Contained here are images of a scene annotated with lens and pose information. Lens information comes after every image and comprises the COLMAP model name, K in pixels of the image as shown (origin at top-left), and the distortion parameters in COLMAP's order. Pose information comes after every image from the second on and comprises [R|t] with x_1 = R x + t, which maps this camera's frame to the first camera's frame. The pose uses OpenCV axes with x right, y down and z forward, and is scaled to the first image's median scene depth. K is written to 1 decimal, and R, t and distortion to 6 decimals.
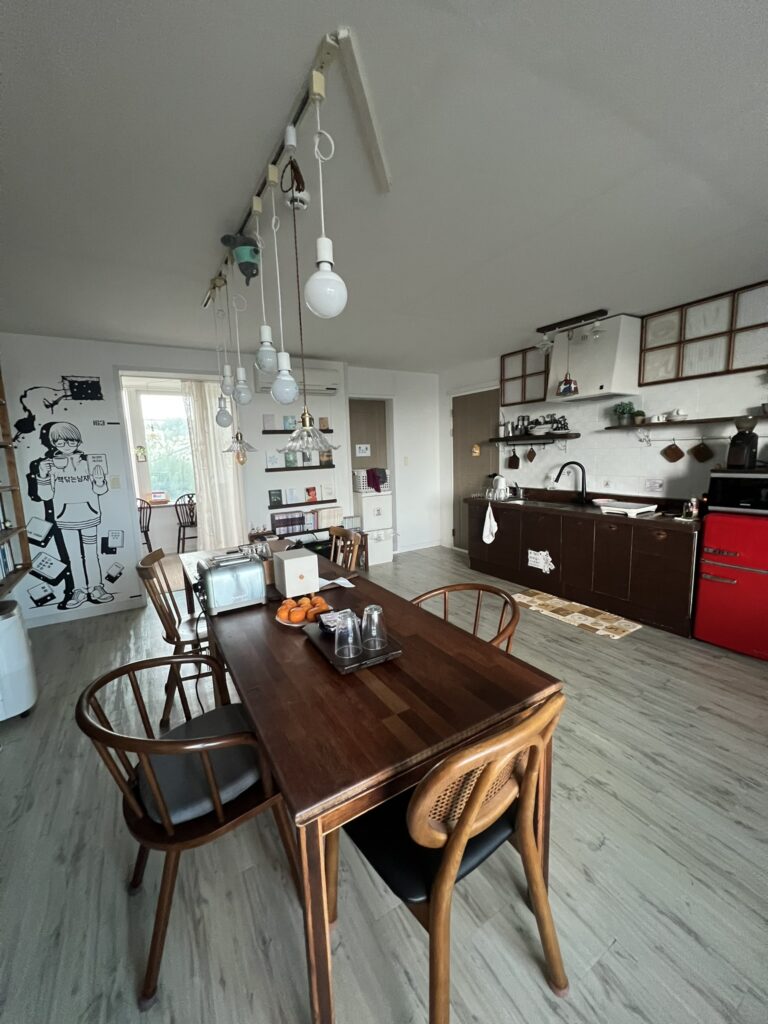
lens RADIAL K [[402.9, 0, 382.1], [0, 402.9, 510.2], [0, 0, 1]] dist [-0.014662, -0.000016]
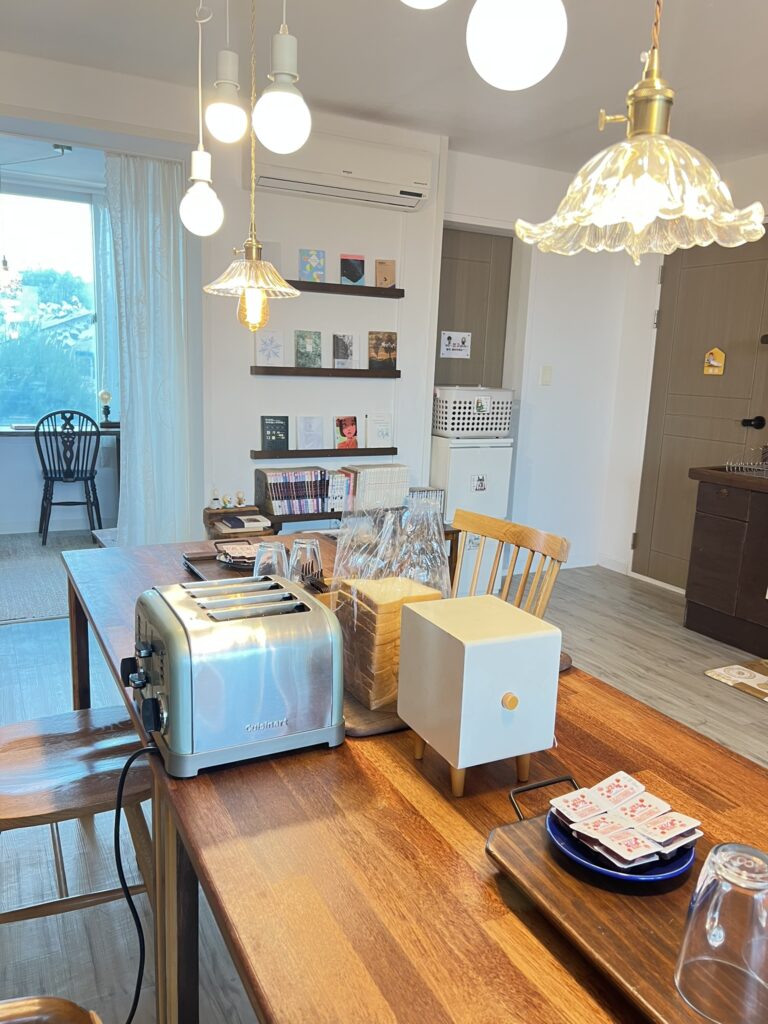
lens RADIAL K [[774.2, 0, 384.8], [0, 774.2, 515.2], [0, 0, 1]] dist [0.057072, -0.059266]
pose [[0.995453, 0.083196, -0.046383, -0.084419], [-0.080629, 0.995241, 0.054724, 0.001649], [0.050715, -0.050735, 0.997424, 0.132691]]
